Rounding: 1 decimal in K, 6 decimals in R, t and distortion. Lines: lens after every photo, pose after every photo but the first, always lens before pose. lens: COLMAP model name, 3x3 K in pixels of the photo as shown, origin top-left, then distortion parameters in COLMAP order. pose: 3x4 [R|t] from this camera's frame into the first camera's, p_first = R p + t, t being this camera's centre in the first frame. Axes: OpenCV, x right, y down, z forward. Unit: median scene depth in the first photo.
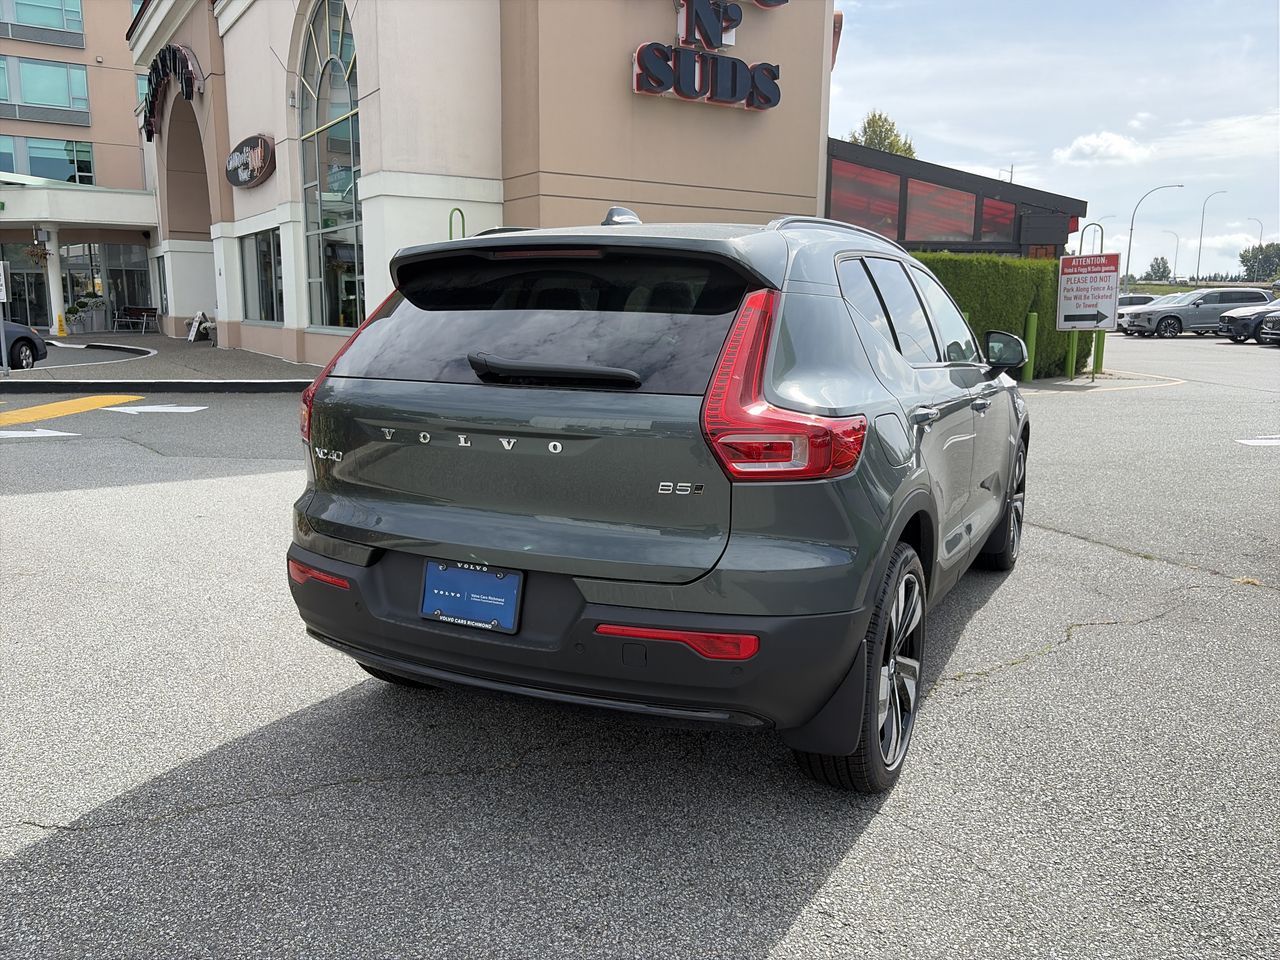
lens RADIAL K [[975.1, 0, 643.6], [0, 975.1, 476.5], [0, 0, 1]] dist [0.031147, -0.030155]
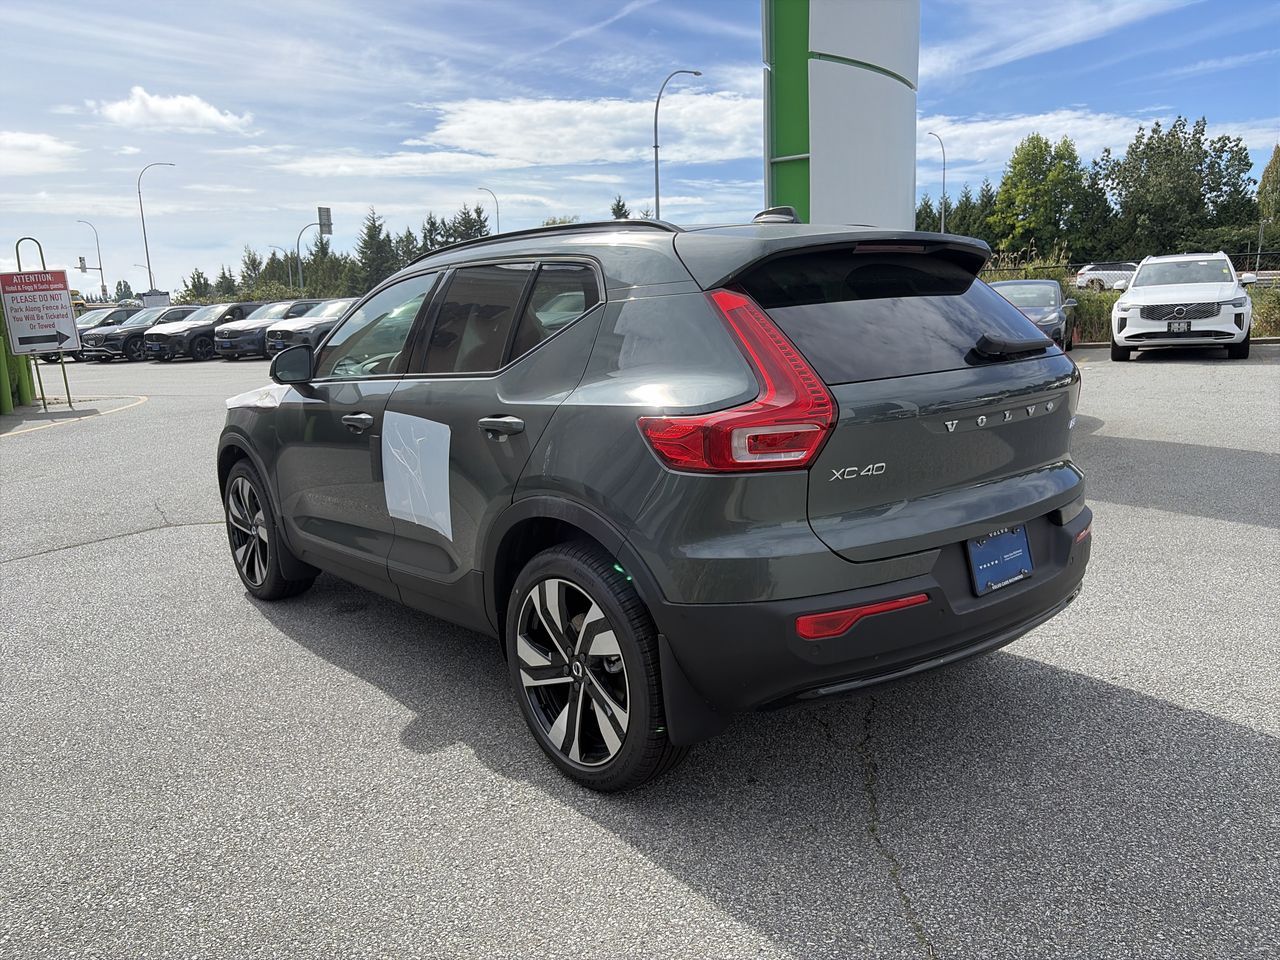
lens RADIAL K [[975.1, 0, 631.1], [0, 975.1, 484.9], [0, 0, 1]] dist [0.031147, -0.030155]
pose [[0.380208, -0.187481, 0.905700, -0.228996], [0.200181, 0.972710, 0.117317, -0.029513], [-0.902978, 0.136699, 0.407362, 0.159784]]
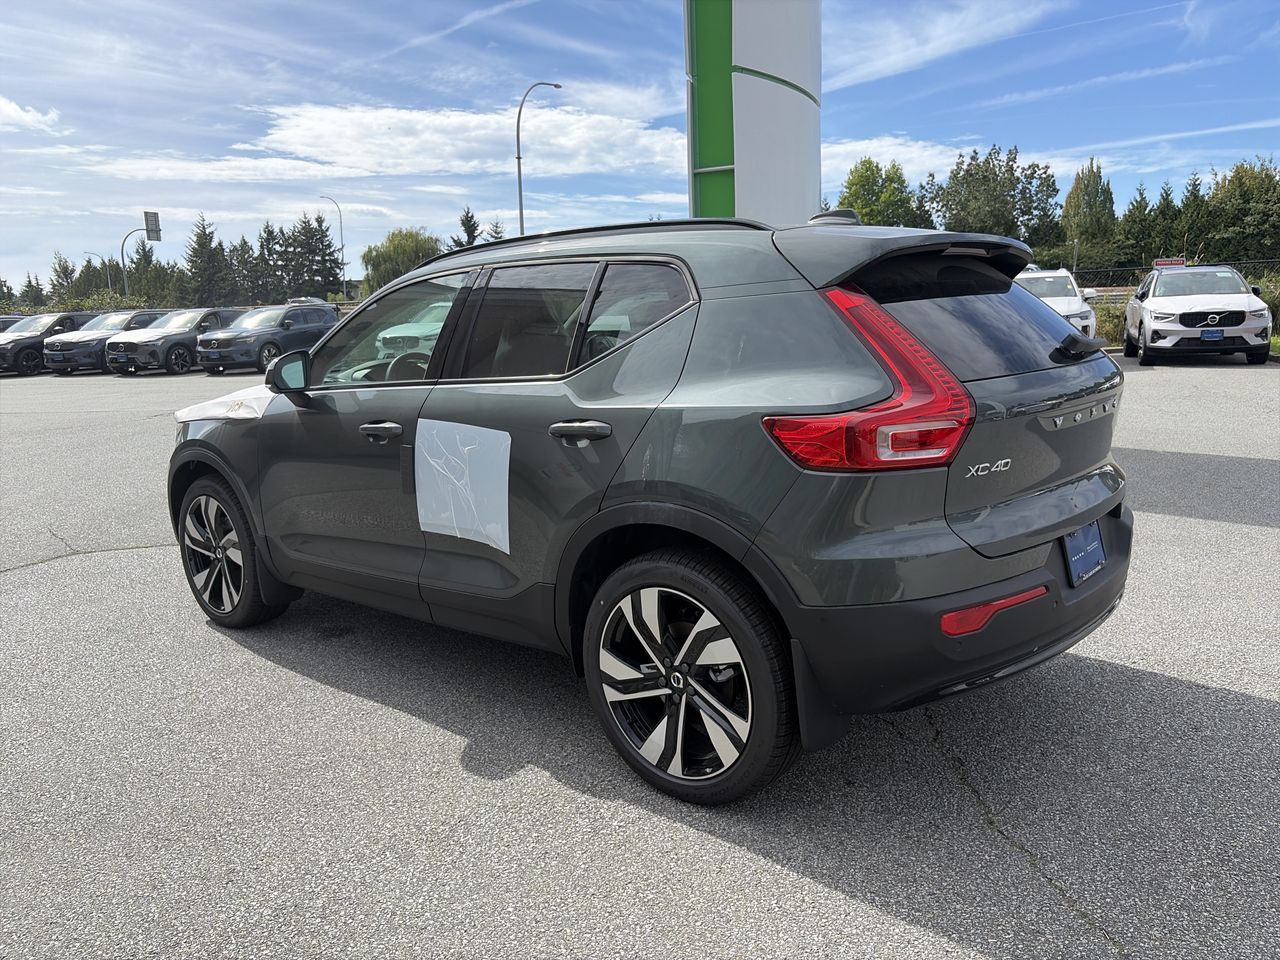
lens RADIAL K [[975.1, 0, 636.7], [0, 975.1, 488.4], [0, 0, 1]] dist [0.031147, -0.030155]
pose [[0.229384, -0.186146, 0.955371, -0.238666], [0.204567, 0.968839, 0.139653, -0.036991], [-0.951596, 0.163404, 0.260315, 0.206923]]
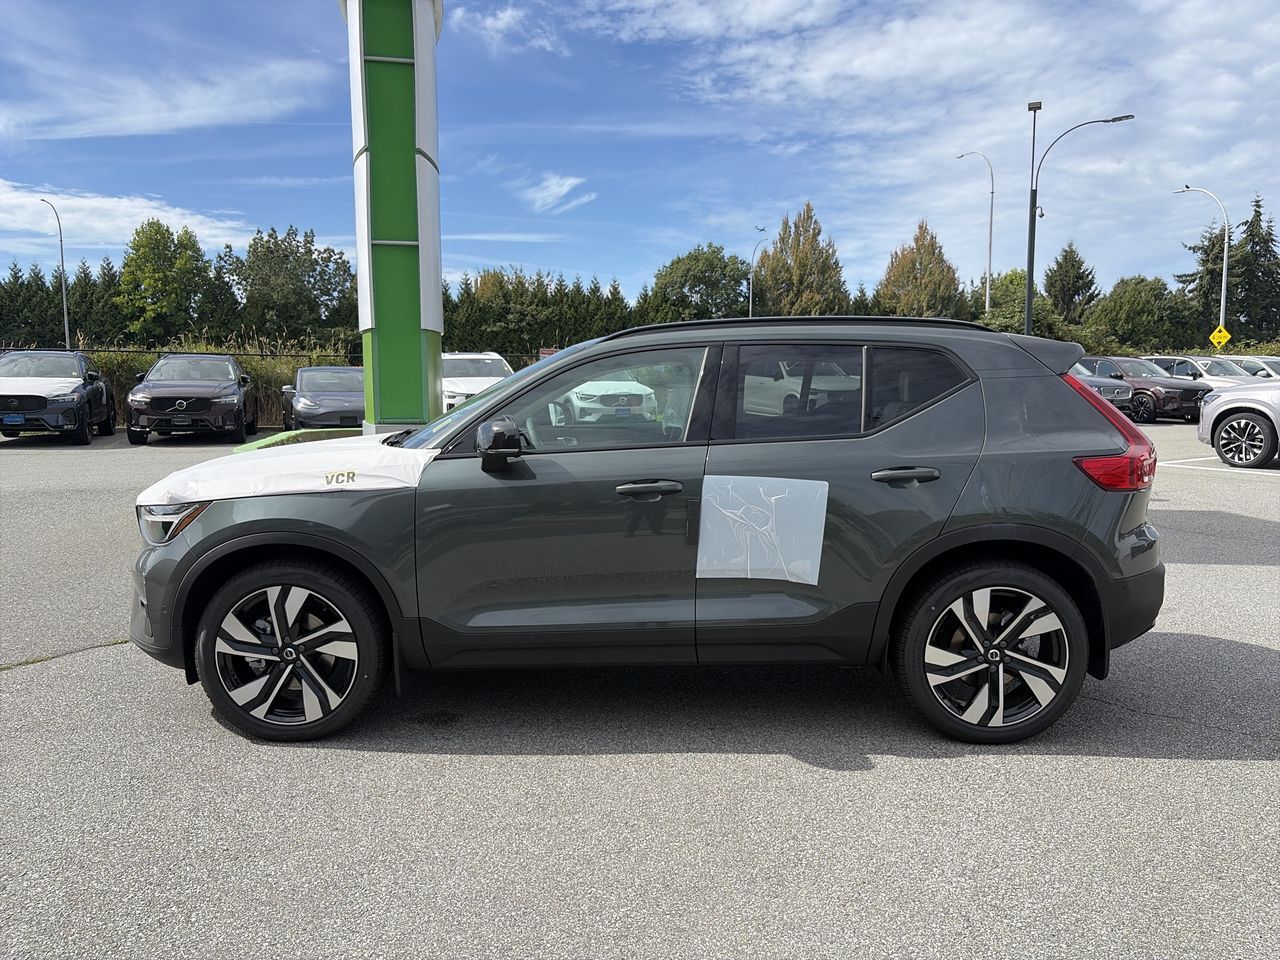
lens RADIAL K [[975.1, 0, 642.2], [0, 975.1, 491.4], [0, 0, 1]] dist [0.031147, -0.030155]
pose [[-0.458709, -0.111768, 0.881529, -0.243535], [0.150466, 0.967962, 0.201023, -0.081210], [-0.875754, 0.224852, -0.427195, 0.439845]]
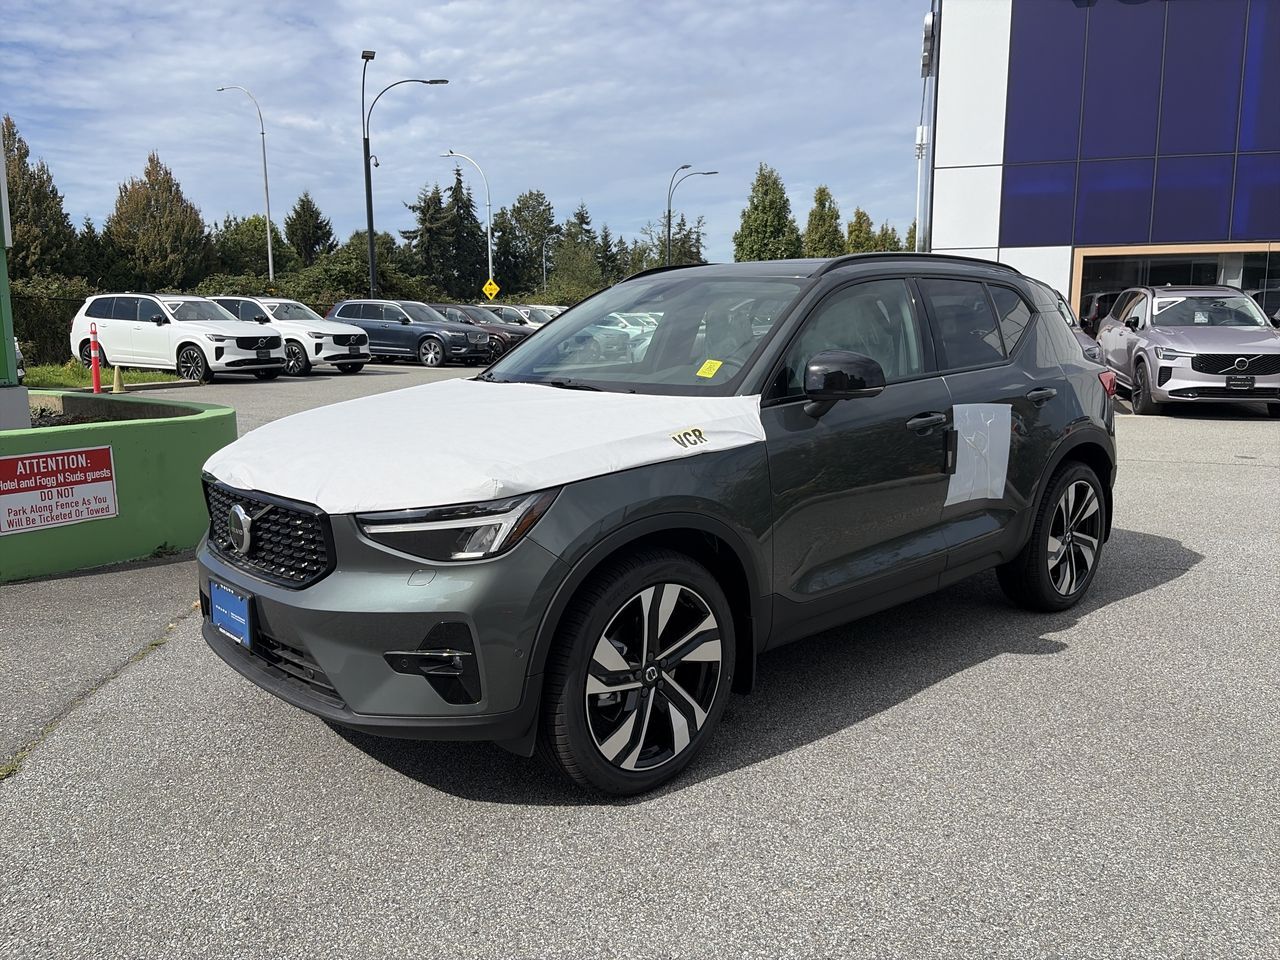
lens RADIAL K [[975.1, 0, 635.5], [0, 975.1, 470.9], [0, 0, 1]] dist [0.031147, -0.030155]
pose [[-0.939247, -0.055681, 0.338696, -0.034732], [0.055976, 0.948697, 0.311193, -0.101936], [-0.338648, 0.311246, -0.887943, 0.585595]]
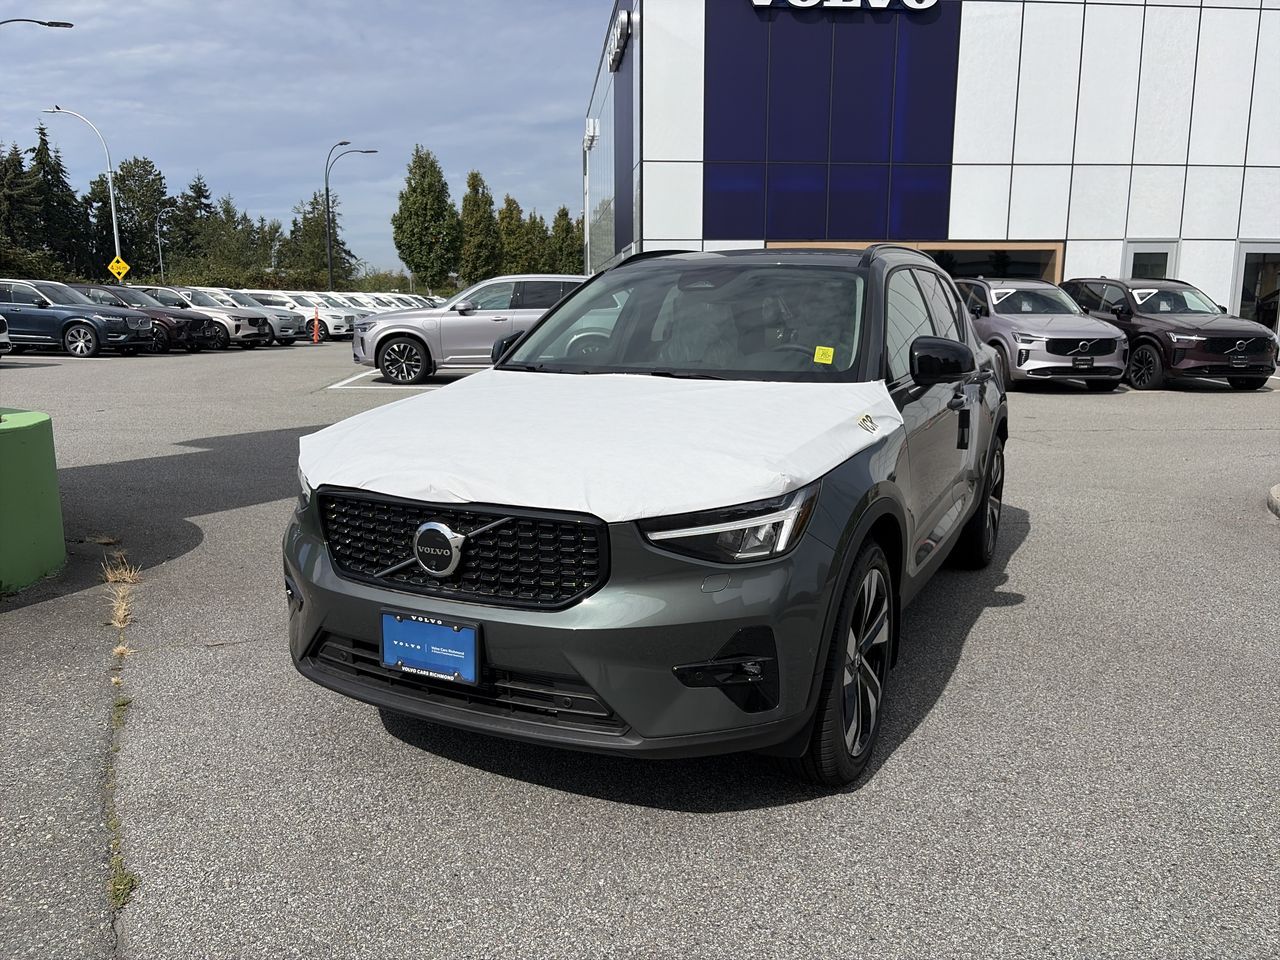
lens RADIAL K [[975.1, 0, 634.9], [0, 975.1, 476.4], [0, 0, 1]] dist [0.031147, -0.030155]
pose [[-0.999914, -0.006761, -0.011273, 0.075925], [-0.010174, 0.941085, 0.338018, -0.103397], [0.008324, 0.338103, -0.941072, 0.596755]]
